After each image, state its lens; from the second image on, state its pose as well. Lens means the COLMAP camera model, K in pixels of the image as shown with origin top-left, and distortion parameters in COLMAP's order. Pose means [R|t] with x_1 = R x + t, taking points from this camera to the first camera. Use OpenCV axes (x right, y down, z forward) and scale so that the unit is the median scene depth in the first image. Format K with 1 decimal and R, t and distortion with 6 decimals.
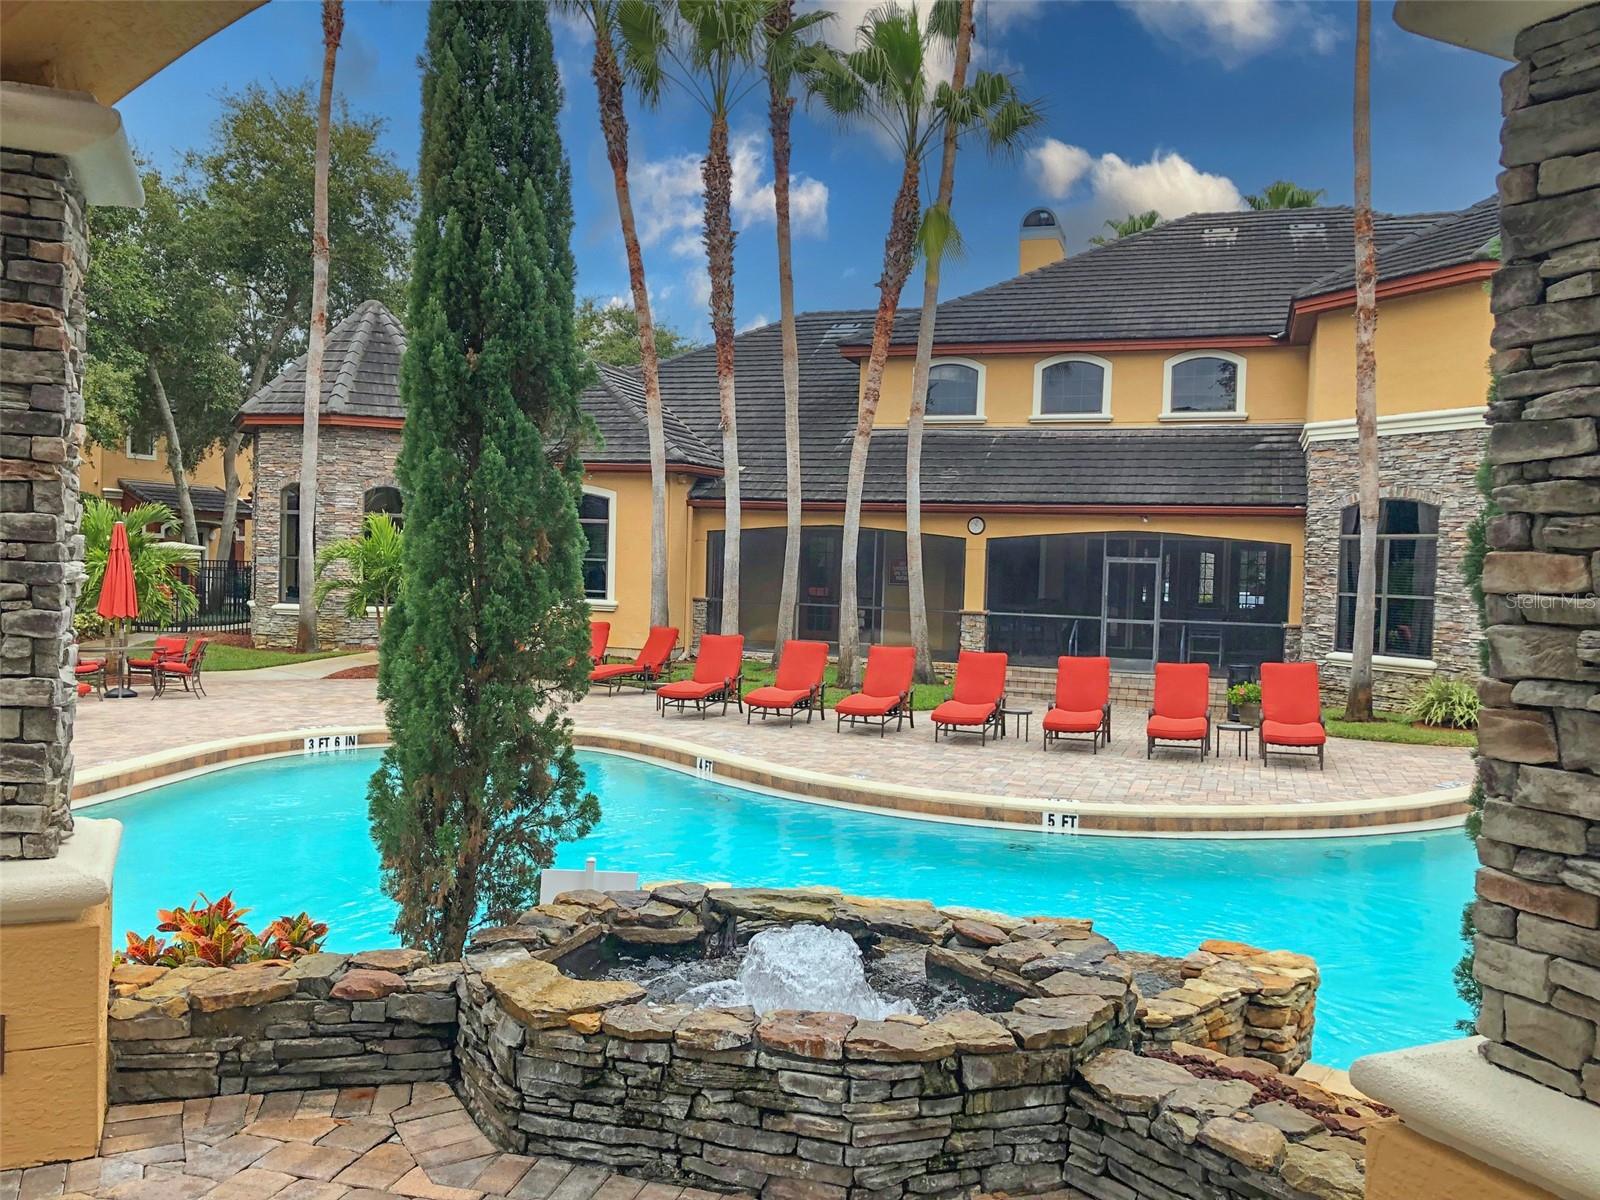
lens RADIAL K [[1299.0, 0, 800.0], [0, 1299.0, 600.0], [0, 0, 1]] dist [0.062460, -0.083601]
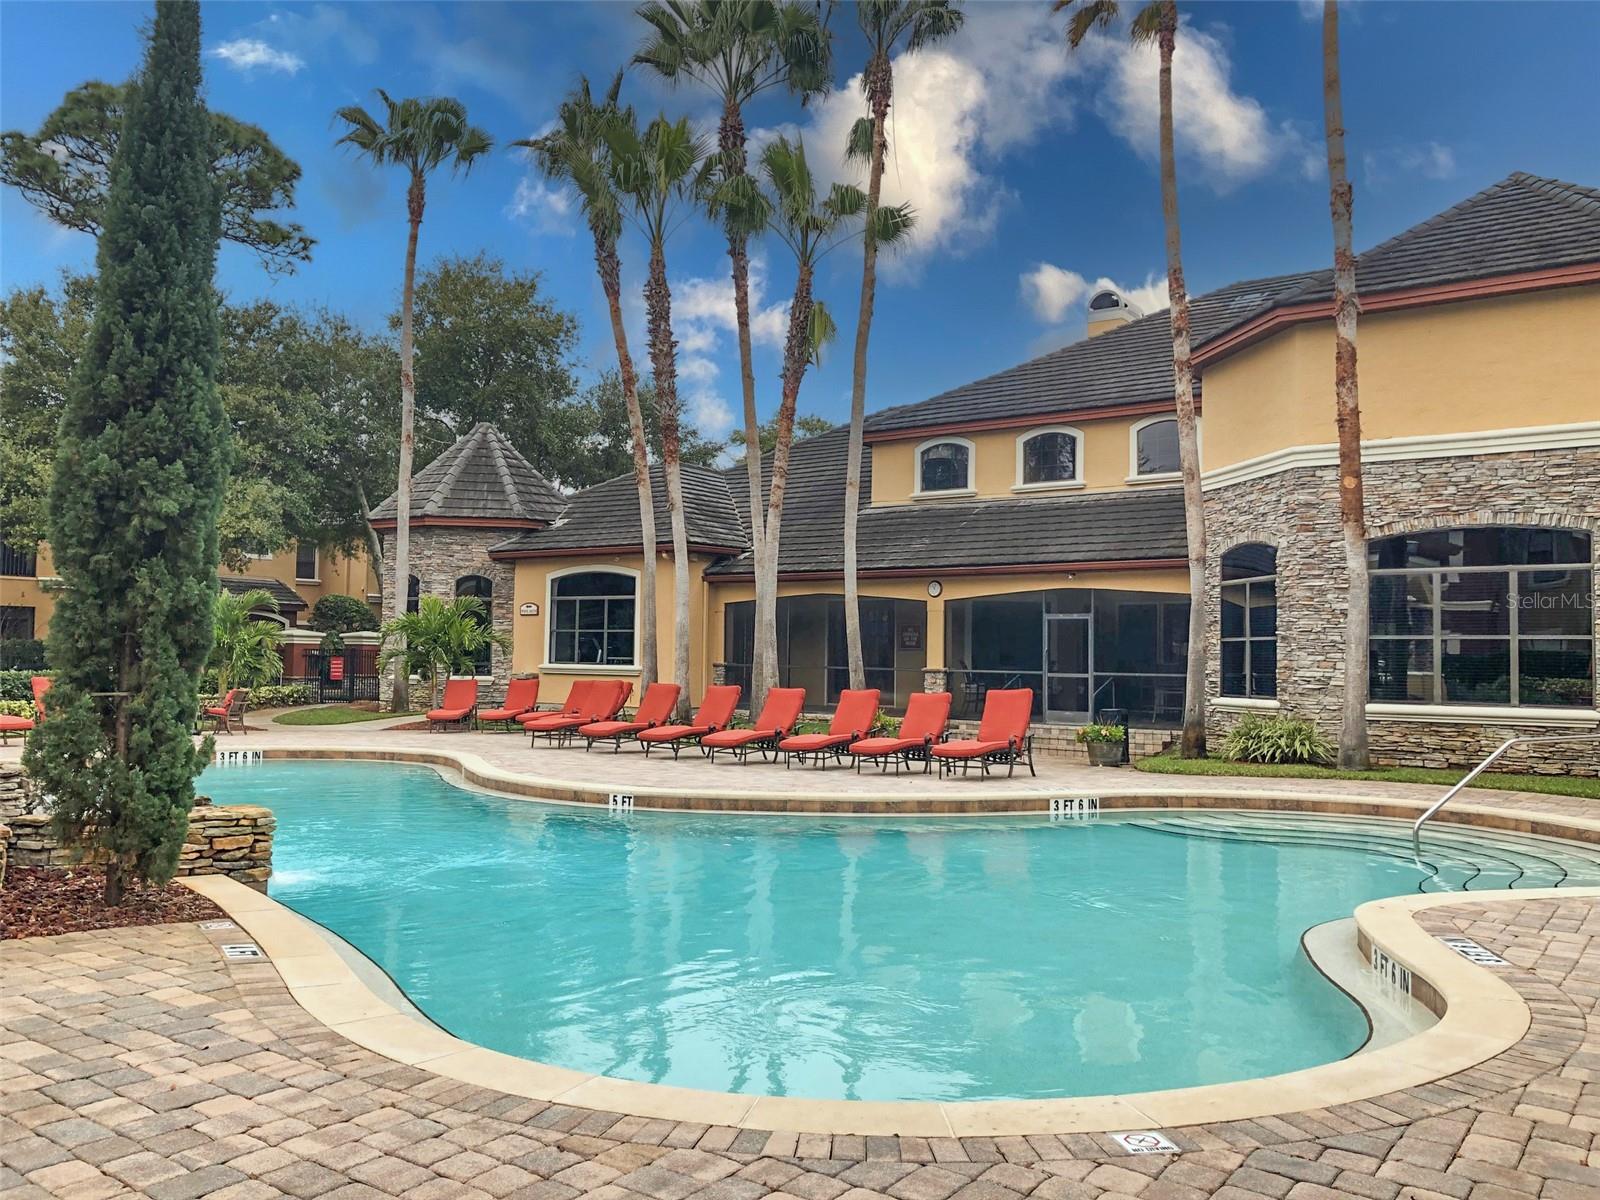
lens RADIAL K [[1299.0, 0, 800.0], [0, 1299.0, 600.0], [0, 0, 1]] dist [0.062460, -0.083601]
pose [[0.956710, -0.029647, -0.289528, 0.340041], [0.005069, 0.996345, -0.085273, 0.042517], [0.290998, 0.080114, 0.953363, -0.050980]]
